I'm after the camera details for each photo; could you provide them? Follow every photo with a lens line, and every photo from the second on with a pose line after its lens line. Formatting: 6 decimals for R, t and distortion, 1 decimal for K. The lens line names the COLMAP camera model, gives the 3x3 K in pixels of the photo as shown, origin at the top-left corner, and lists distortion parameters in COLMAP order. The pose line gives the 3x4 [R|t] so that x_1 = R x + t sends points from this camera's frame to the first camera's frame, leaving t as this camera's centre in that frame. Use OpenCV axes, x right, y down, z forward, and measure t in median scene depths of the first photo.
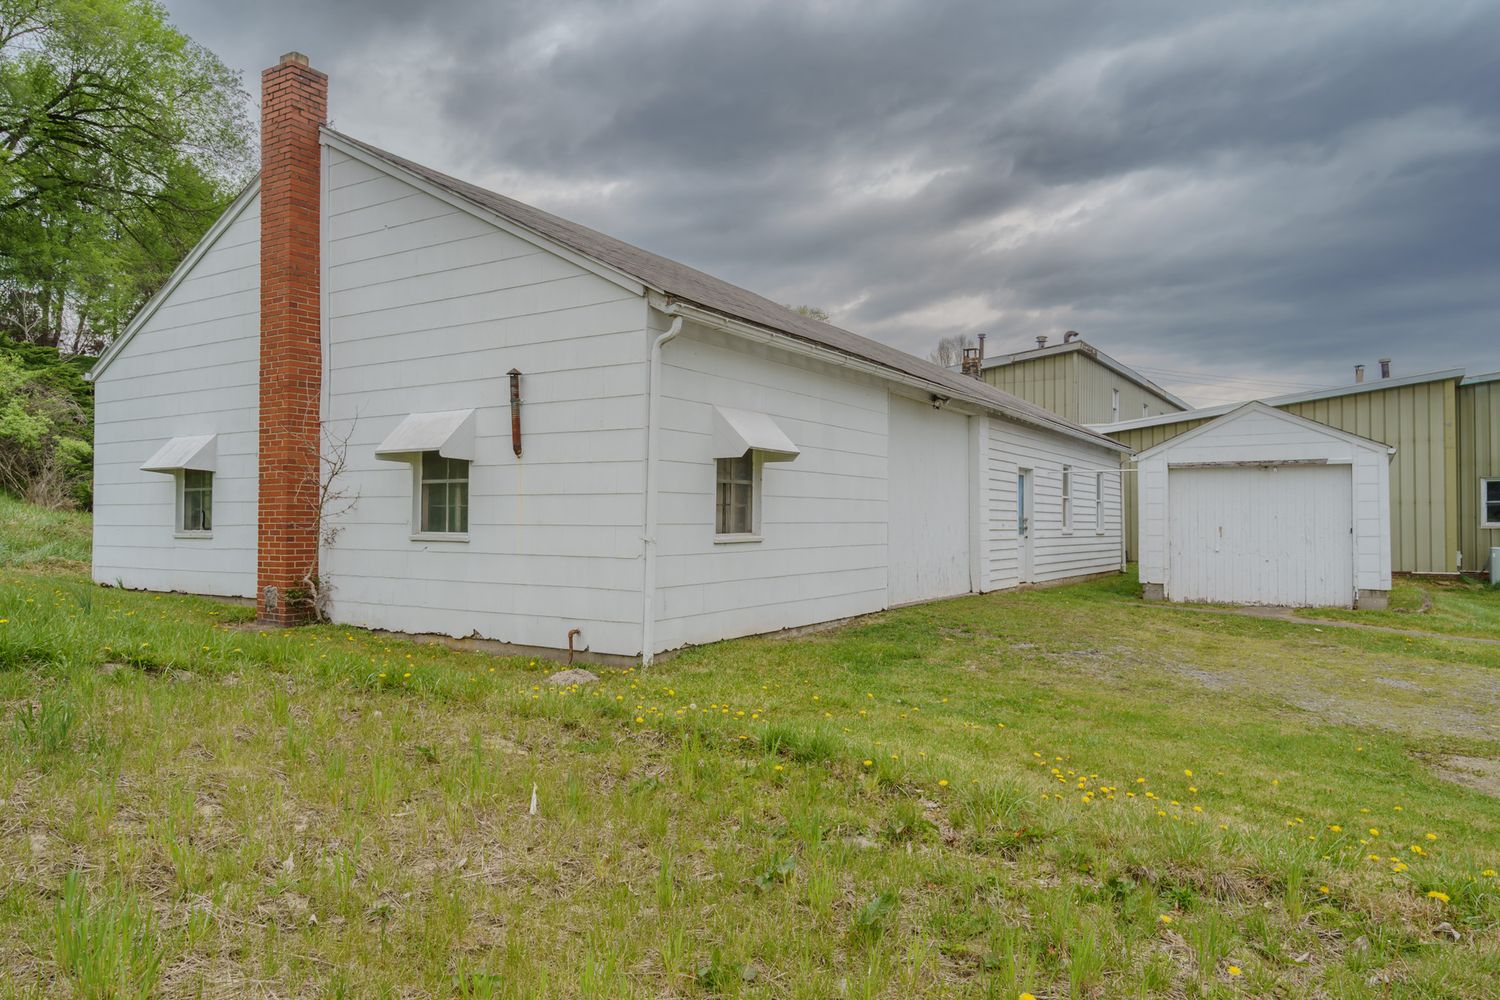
lens RADIAL K [[991.7, 0, 750.0], [0, 991.7, 500.0], [0, 0, 1]] dist [0.000066, -0.000633]
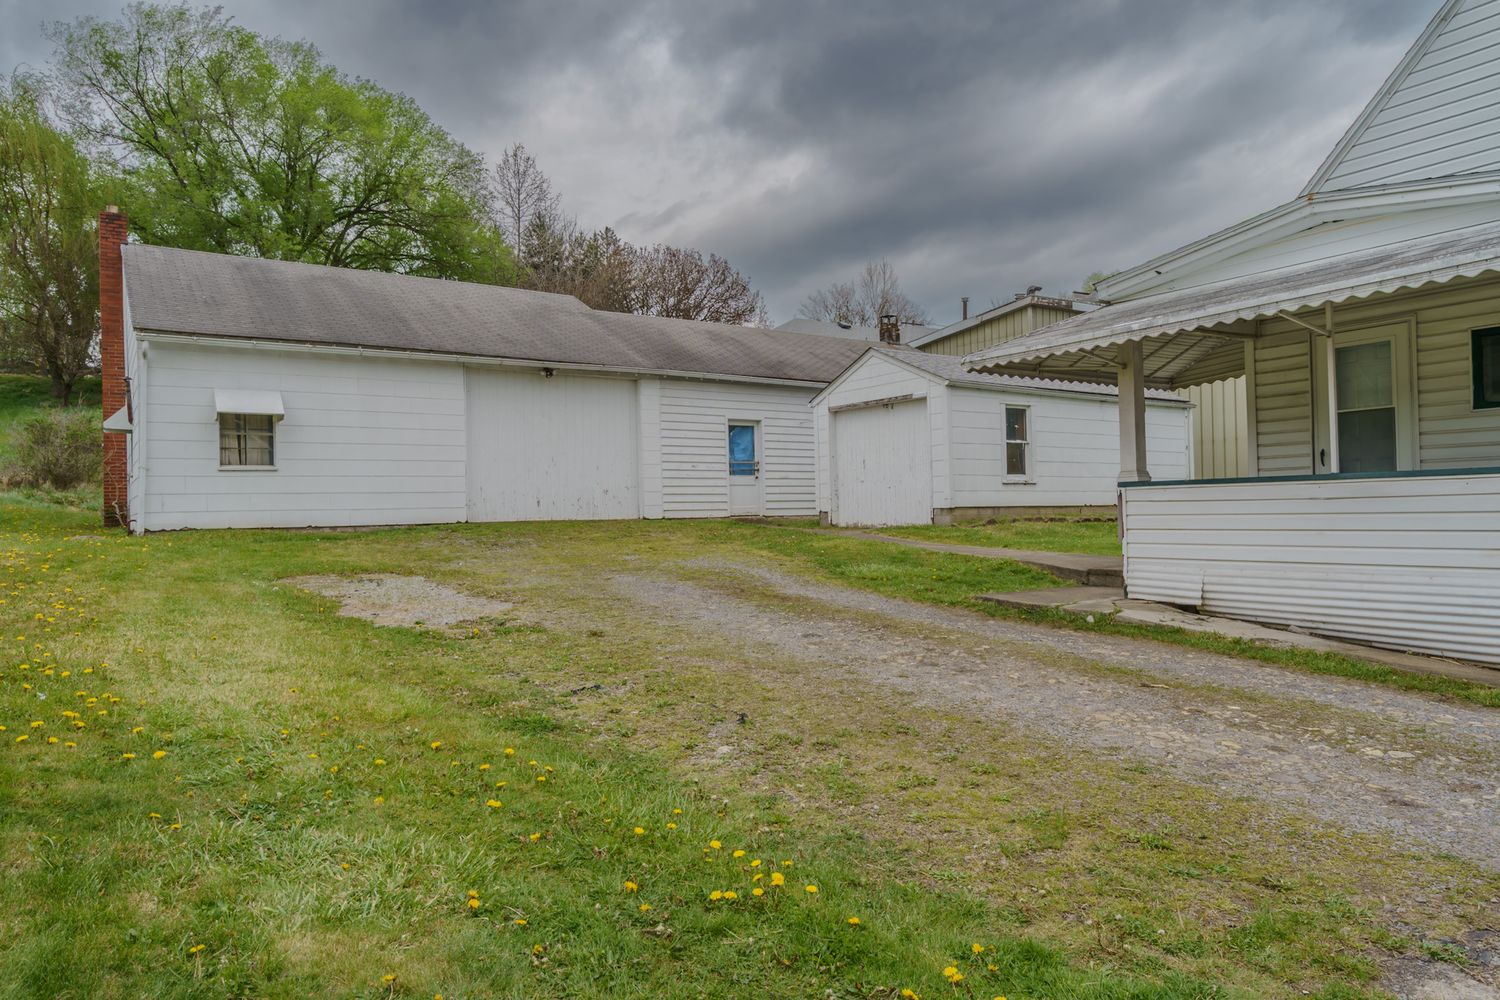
lens RADIAL K [[983.2, 0, 750.0], [0, 983.2, 500.0], [0, 0, 1]] dist [0.000219, -0.000174]
pose [[0.916917, -0.028716, -0.398044, 0.805349], [0.033114, 0.999443, 0.004176, 0.064241], [0.397703, -0.017010, 0.917357, -0.096747]]
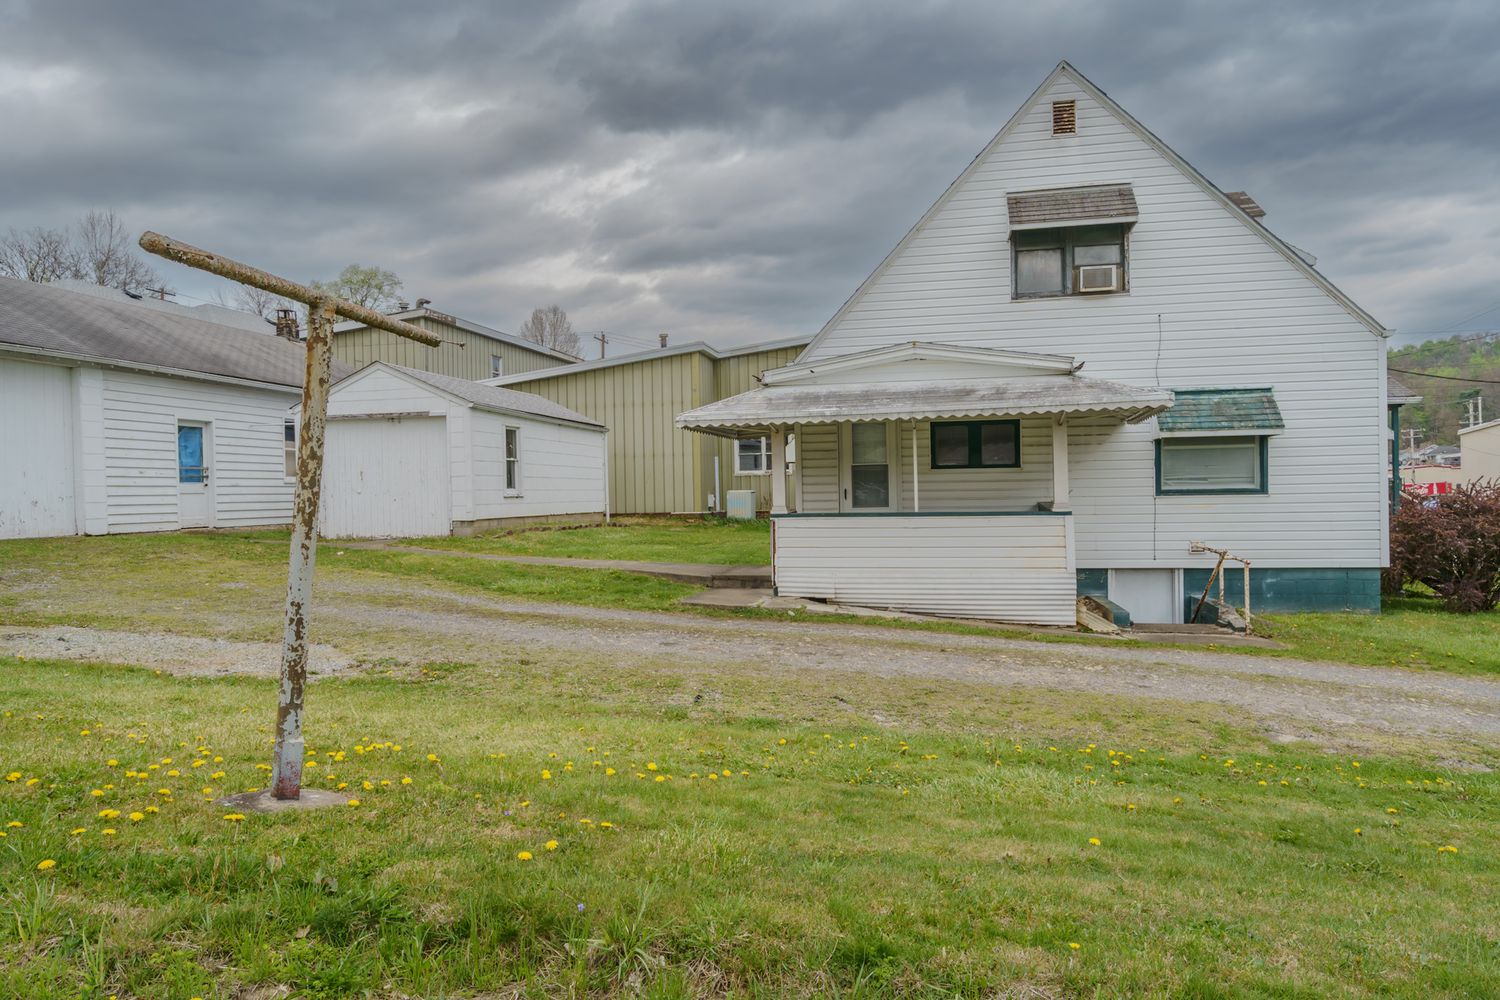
lens RADIAL K [[983.2, 0, 750.0], [0, 983.2, 500.0], [0, 0, 1]] dist [0.000219, -0.000174]
pose [[0.936391, -0.023608, 0.350164, 0.496695], [0.012492, 0.999345, 0.033971, 0.026922], [-0.350736, -0.027436, 0.936072, -0.222531]]
